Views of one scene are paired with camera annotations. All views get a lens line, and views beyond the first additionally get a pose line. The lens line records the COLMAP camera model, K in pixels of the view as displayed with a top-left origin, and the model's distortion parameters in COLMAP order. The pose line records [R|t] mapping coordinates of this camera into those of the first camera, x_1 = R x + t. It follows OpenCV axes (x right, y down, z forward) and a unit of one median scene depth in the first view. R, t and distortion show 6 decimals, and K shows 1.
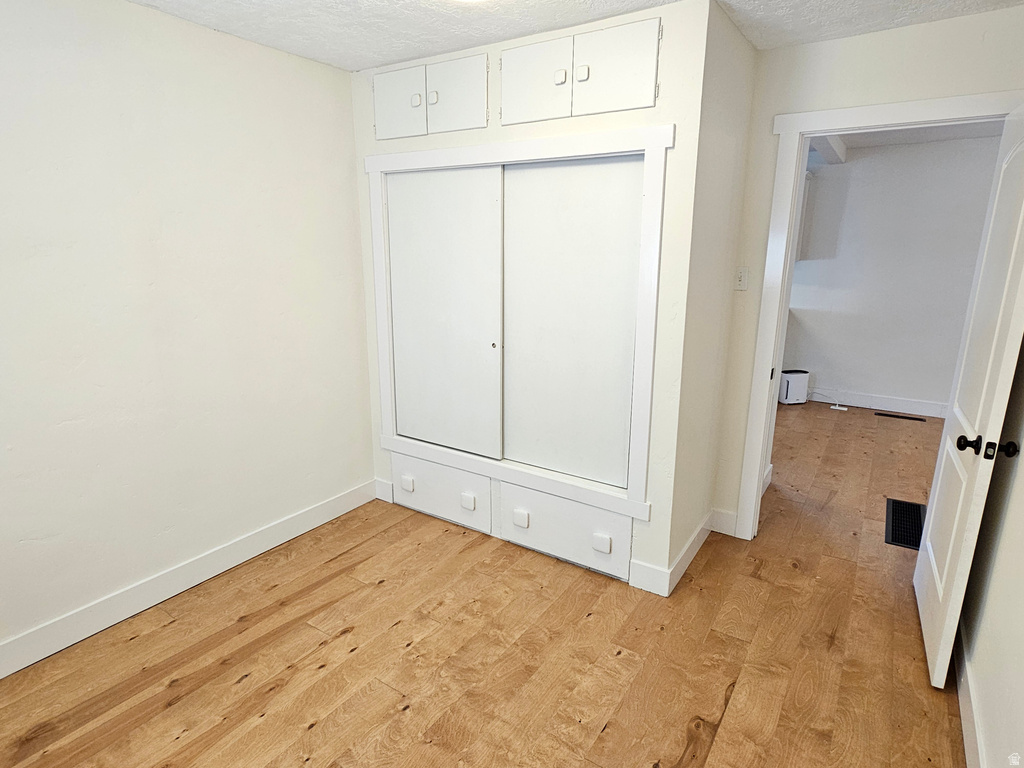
lens RADIAL K [[565.9, 0, 515.4], [0, 565.9, 382.4], [0, 0, 1]] dist [-0.000625, -0.001241]
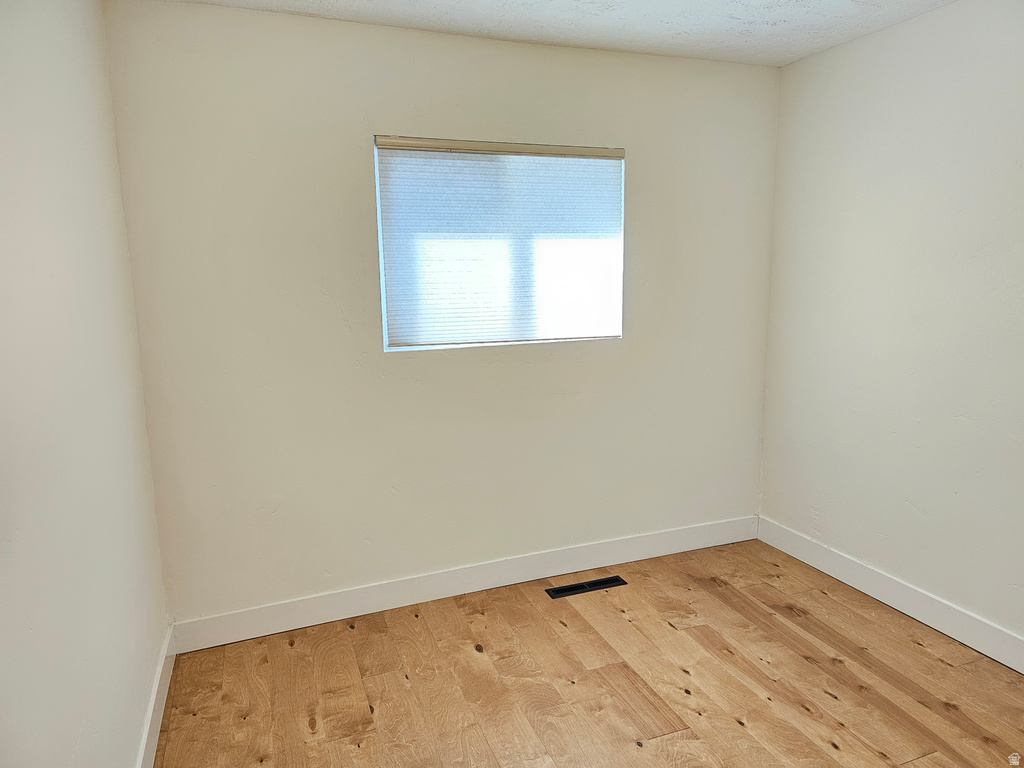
lens RADIAL K [[680.4, 0, 517.0], [0, 680.4, 383.0], [0, 0, 1]] dist [0.068141, -0.054141]
pose [[-0.575871, 0.135094, -0.806301, 0.700930], [-0.182498, 0.940124, 0.287858, -0.210279], [0.796911, 0.312917, -0.516736, 1.040320]]
